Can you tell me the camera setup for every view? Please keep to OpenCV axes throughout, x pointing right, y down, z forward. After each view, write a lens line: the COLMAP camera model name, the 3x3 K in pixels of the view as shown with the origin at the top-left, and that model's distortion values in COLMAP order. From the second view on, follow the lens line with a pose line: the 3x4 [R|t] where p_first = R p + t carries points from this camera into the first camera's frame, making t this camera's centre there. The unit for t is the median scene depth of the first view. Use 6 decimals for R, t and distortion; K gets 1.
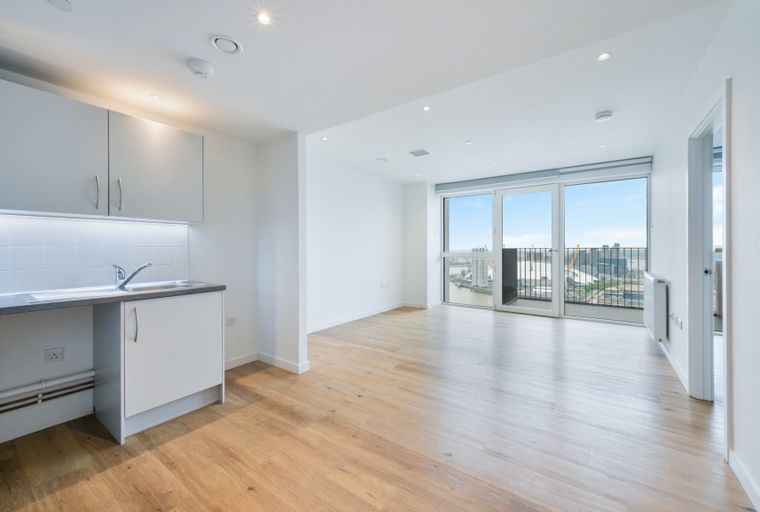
lens RADIAL K [[311.0, 0, 379.0], [0, 311.0, 247.0], [0, 0, 1]] dist [0.001030, 0.000110]
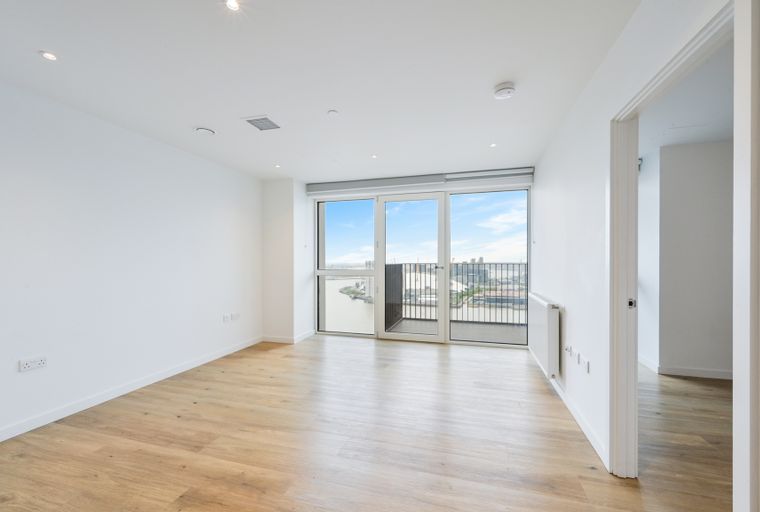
lens RADIAL K [[310.9, 0, 380.0], [0, 310.9, 256.0], [0, 0, 1]] dist [-0.000549, 0.000008]
pose [[0.943730, 0.006256, 0.330658, 0.106561], [-0.002537, 0.999929, -0.011679, -0.009820], [-0.330708, 0.010183, 0.943678, 0.213549]]
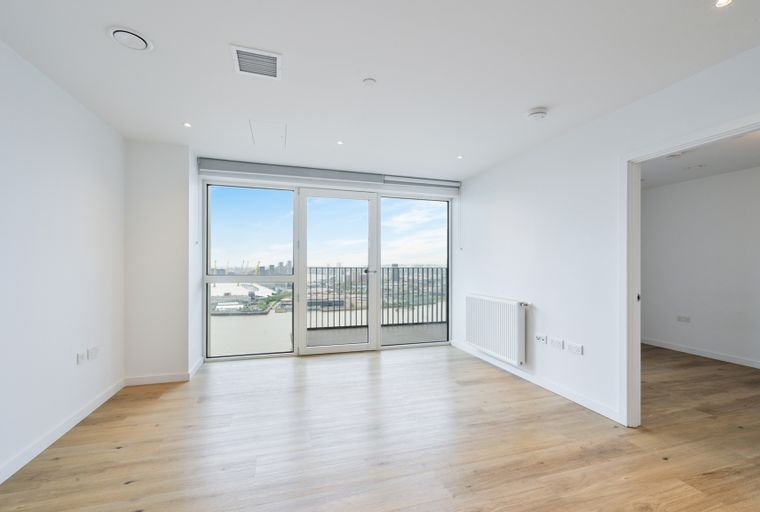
lens RADIAL K [[322.4, 0, 380.0], [0, 322.4, 256.0], [0, 0, 1]] dist [0.000913, 0.000170]
pose [[0.608452, 0.028829, 0.793067, -0.108244], [-0.012870, 0.999567, -0.026461, -0.006936], [-0.793486, 0.005893, 0.608560, 0.425180]]
